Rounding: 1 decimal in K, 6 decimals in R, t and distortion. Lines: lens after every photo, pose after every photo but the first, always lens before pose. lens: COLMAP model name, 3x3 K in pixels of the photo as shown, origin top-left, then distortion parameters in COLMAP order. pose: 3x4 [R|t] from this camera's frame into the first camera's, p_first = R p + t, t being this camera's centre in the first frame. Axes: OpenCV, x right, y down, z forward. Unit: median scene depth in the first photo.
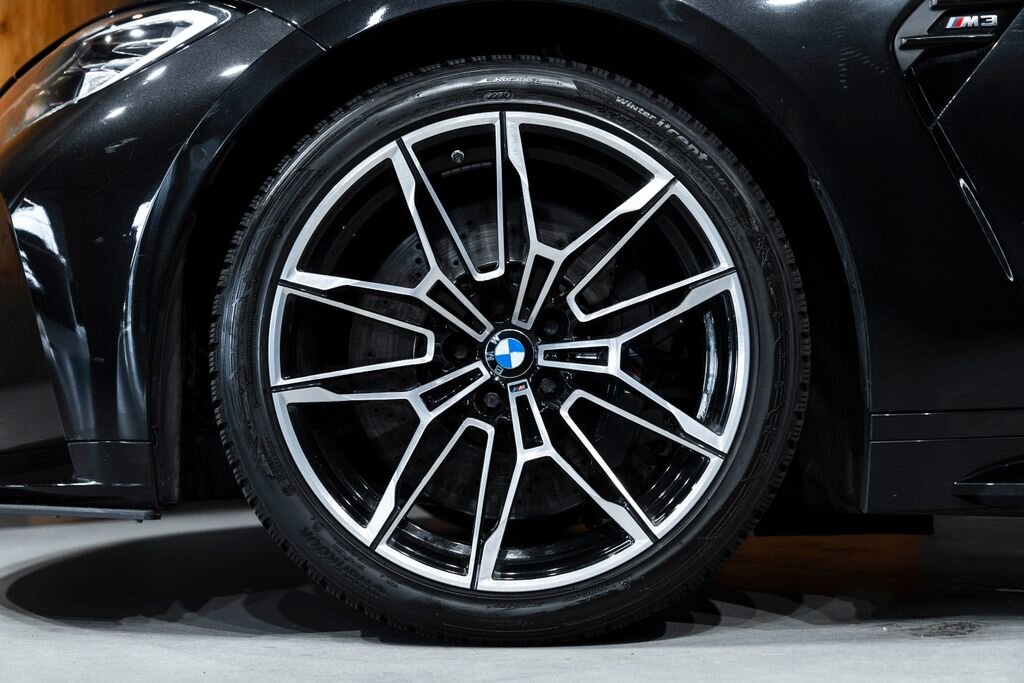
lens RADIAL K [[1758.0, 0, 512.0], [0, 1758.0, 341.5], [0, 0, 1]] dist [0.008900, 0.056260]
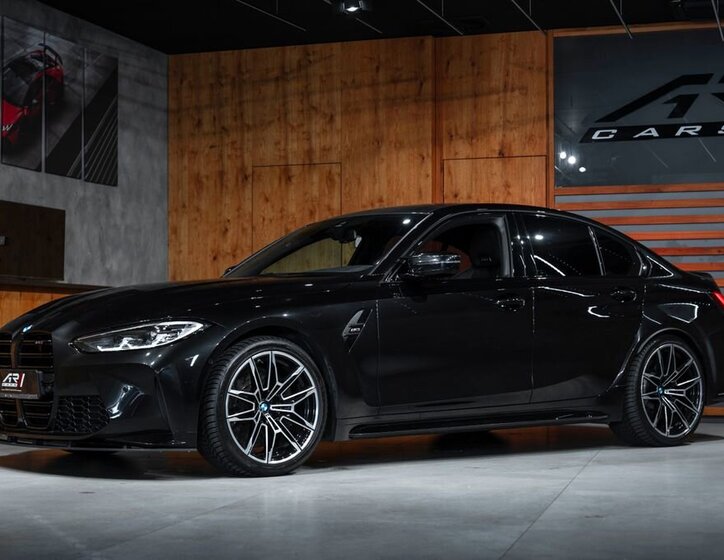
lens RADIAL K [[1460.2, 0, 362.0], [0, 1460.2, 280.0], [0, 0, 1]] dist [-0.002412, 0.071477]
pose [[0.776596, 0.029589, 0.629304, -2.063683], [-0.024222, 0.999560, -0.017108, -0.247609], [-0.629533, -0.001957, 0.776971, -1.883098]]
